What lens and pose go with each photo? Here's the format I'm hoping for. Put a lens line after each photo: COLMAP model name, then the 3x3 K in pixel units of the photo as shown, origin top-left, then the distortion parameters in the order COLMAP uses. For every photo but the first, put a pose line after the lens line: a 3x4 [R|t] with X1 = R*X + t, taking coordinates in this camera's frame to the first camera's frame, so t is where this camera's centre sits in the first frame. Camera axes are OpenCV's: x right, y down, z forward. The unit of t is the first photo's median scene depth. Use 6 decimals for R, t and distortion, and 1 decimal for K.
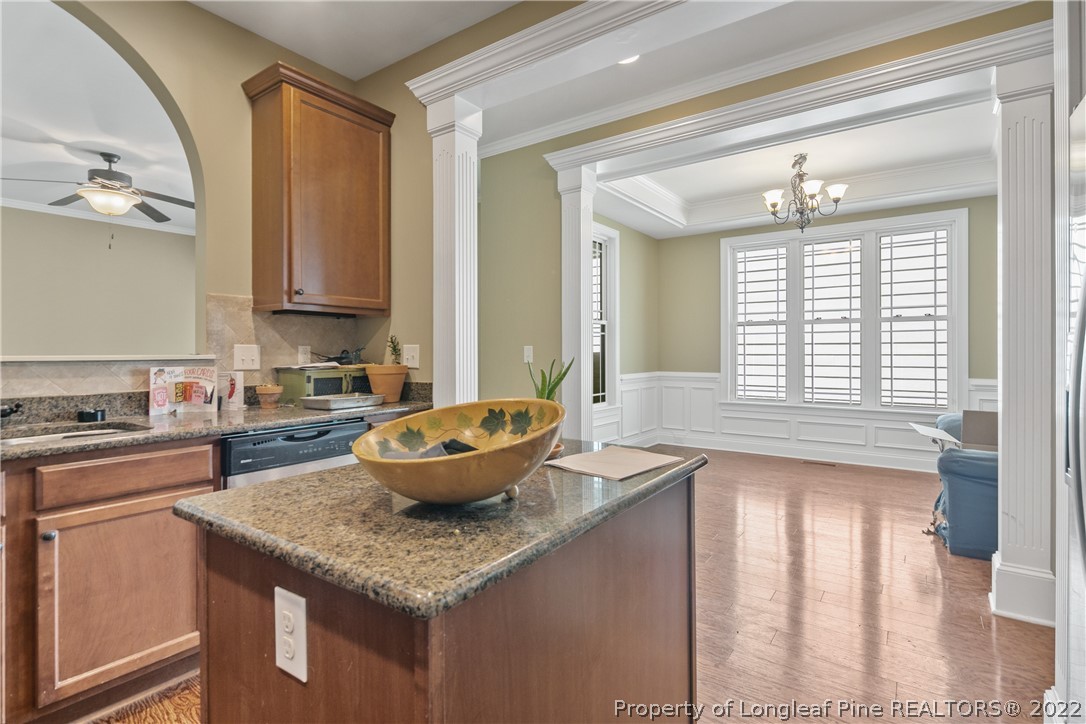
lens RADIAL K [[527.5, 0, 553.9], [0, 527.5, 348.8], [0, 0, 1]] dist [-0.000168, -0.000514]
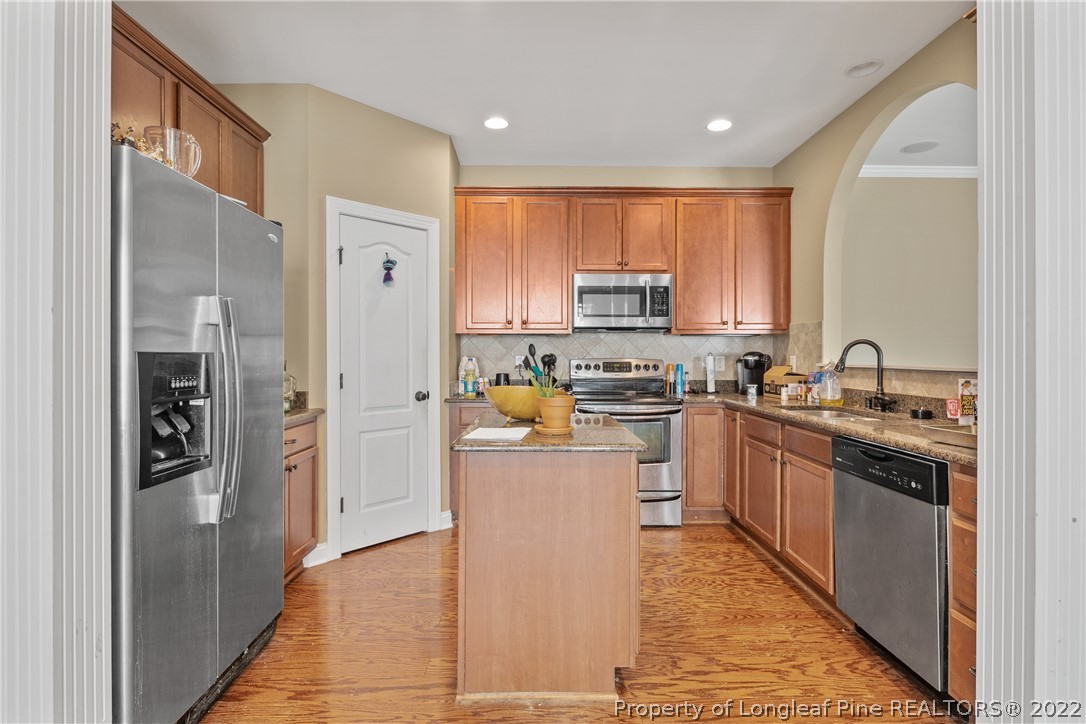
lens RADIAL K [[536.1, 0, 542.7], [0, 536.1, 357.1], [0, 0, 1]] dist [0.001313, -0.000415]
pose [[-0.816975, 0.003726, -0.576660, 0.230284], [0.004500, 0.999990, 0.000086, -0.004995], [0.576655, -0.002525, -0.816984, 0.589823]]
